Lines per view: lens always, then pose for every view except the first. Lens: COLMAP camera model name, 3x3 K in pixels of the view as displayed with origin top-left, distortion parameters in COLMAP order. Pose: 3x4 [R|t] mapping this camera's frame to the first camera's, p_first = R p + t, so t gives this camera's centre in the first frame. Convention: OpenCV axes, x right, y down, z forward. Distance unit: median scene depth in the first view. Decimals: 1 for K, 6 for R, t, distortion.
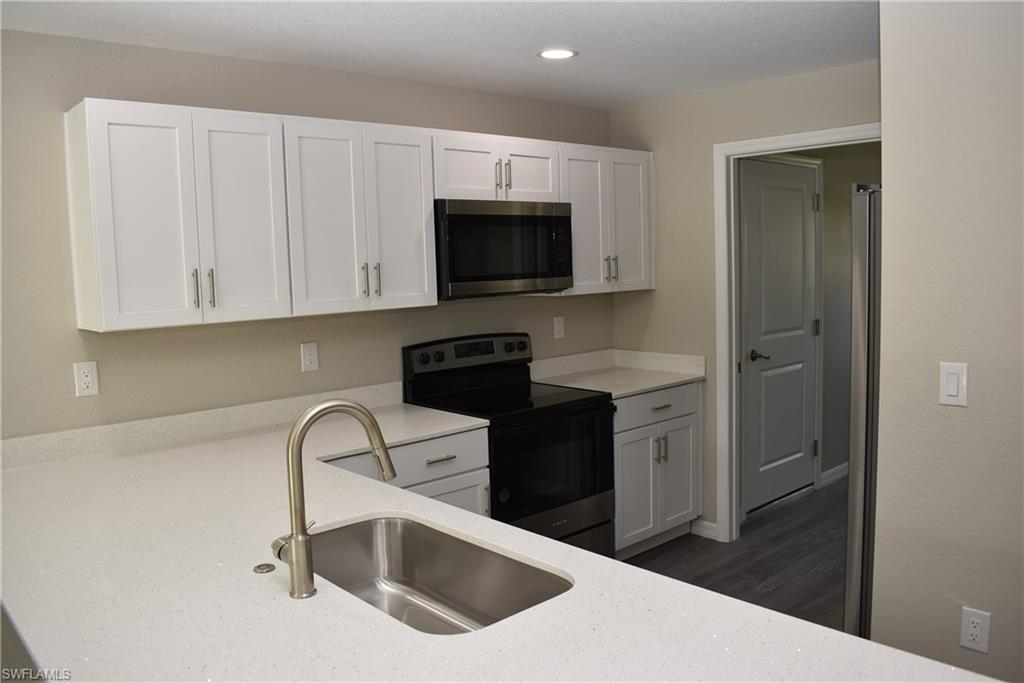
lens RADIAL K [[799.4, 0, 506.2], [0, 799.4, 339.0], [0, 0, 1]] dist [-0.105945, 0.025716]
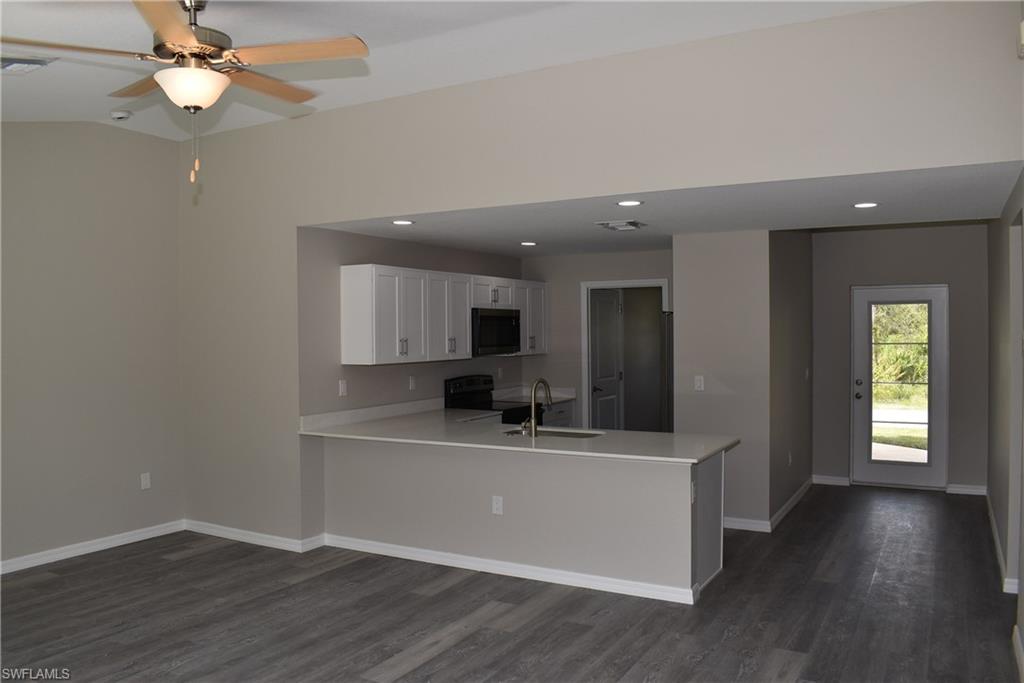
lens RADIAL K [[799.4, 0, 512.8], [0, 799.4, 344.7], [0, 0, 1]] dist [-0.105945, 0.025716]
pose [[0.943599, 0.017719, 0.330617, -0.625570], [0.012331, 0.995993, -0.088573, 0.100376], [-0.330862, 0.087654, 0.939600, -0.924838]]
